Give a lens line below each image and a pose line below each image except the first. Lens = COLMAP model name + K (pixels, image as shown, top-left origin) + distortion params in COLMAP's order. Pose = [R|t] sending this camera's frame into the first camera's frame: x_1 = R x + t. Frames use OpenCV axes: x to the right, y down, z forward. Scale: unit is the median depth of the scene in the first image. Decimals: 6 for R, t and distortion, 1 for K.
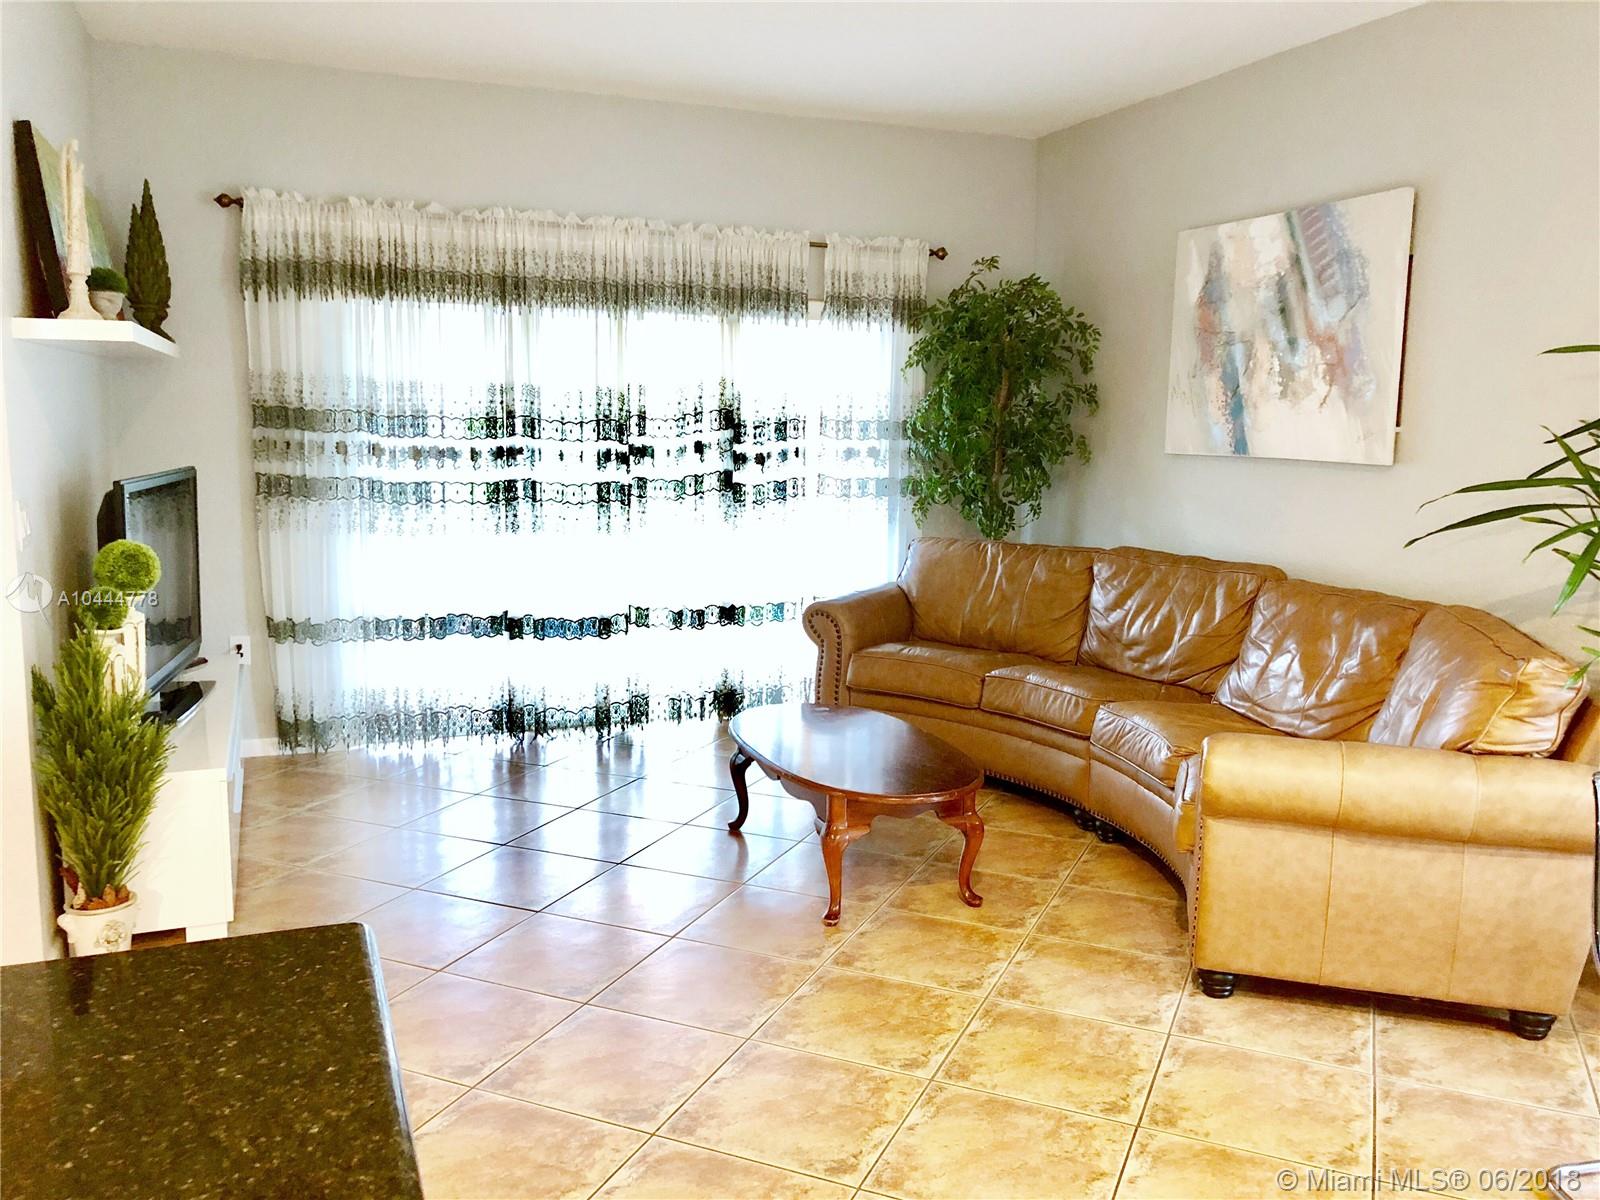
lens RADIAL K [[1314.8, 0, 802.4], [0, 1314.8, 589.1], [0, 0, 1]] dist [0.031297, -0.029521]
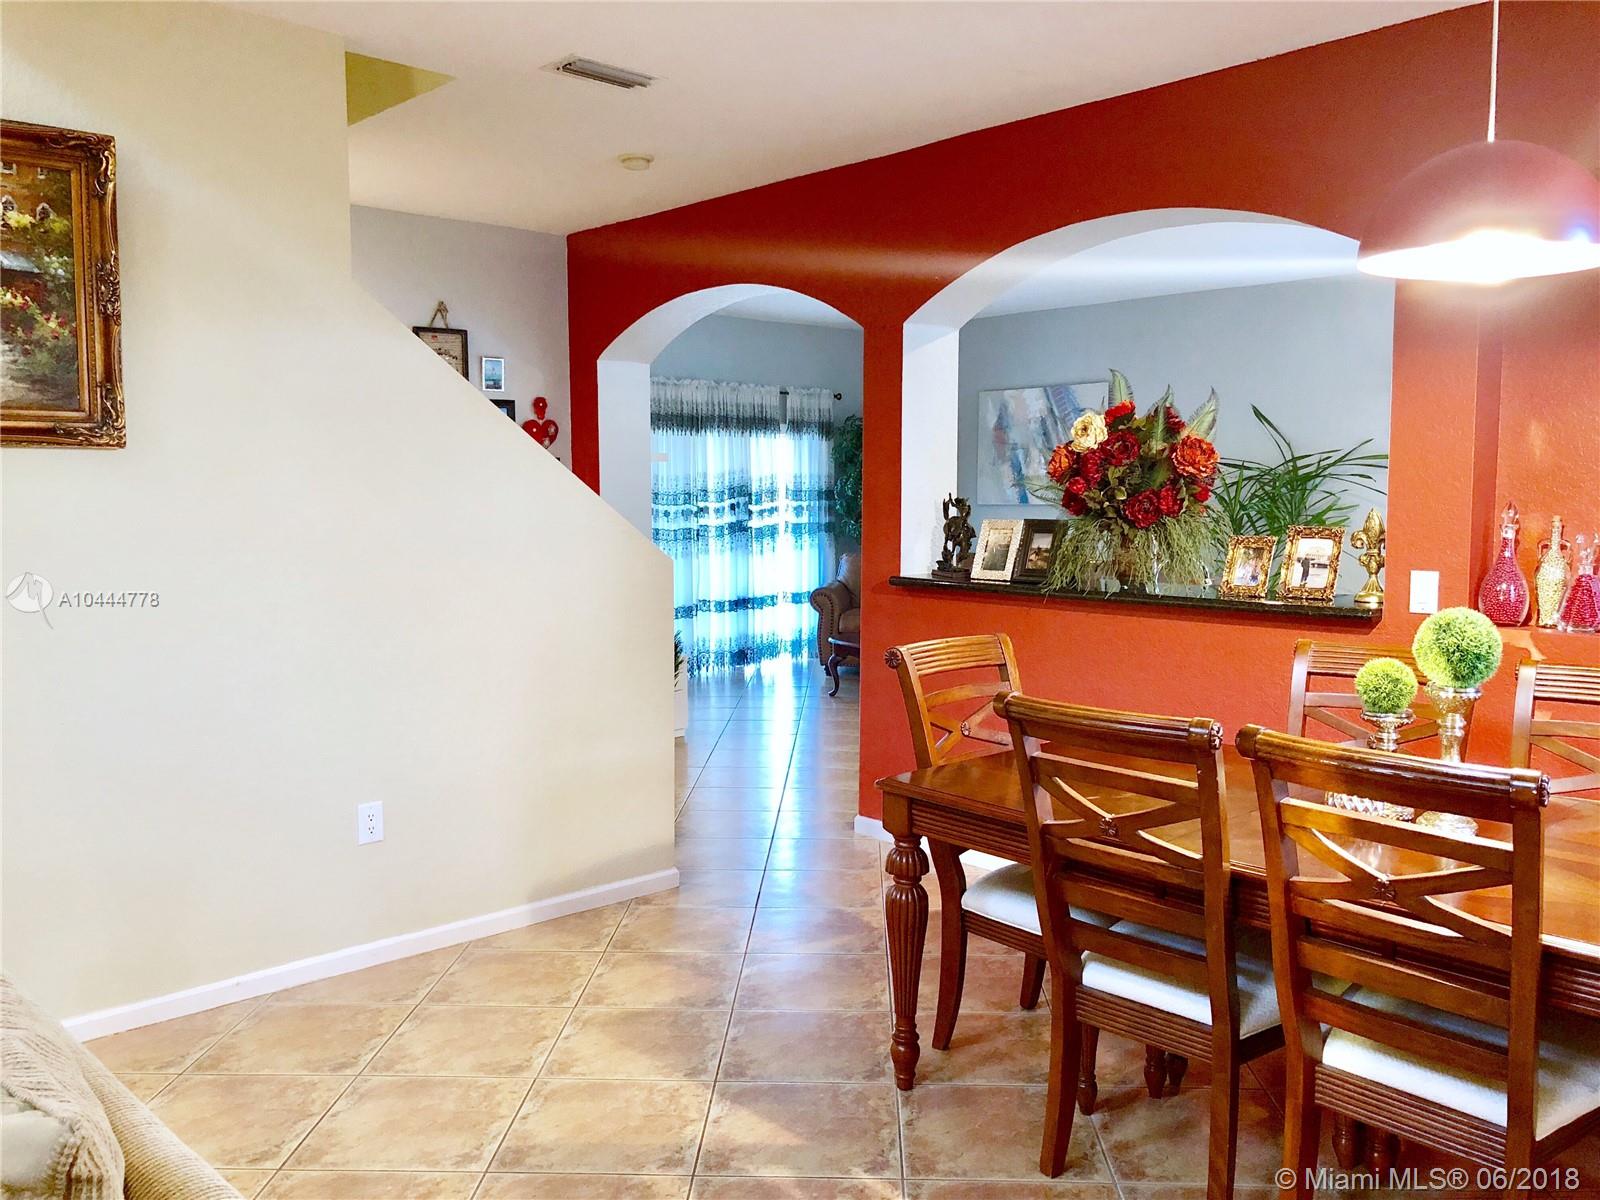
lens RADIAL K [[1314.8, 0, 790.3], [0, 1314.8, 603.5], [0, 0, 1]] dist [0.031297, -0.029521]
pose [[0.935671, -0.048281, 0.349556, -0.615922], [0.064268, 0.997344, -0.034275, 0.084103], [-0.346973, 0.054535, 0.936288, -0.652700]]
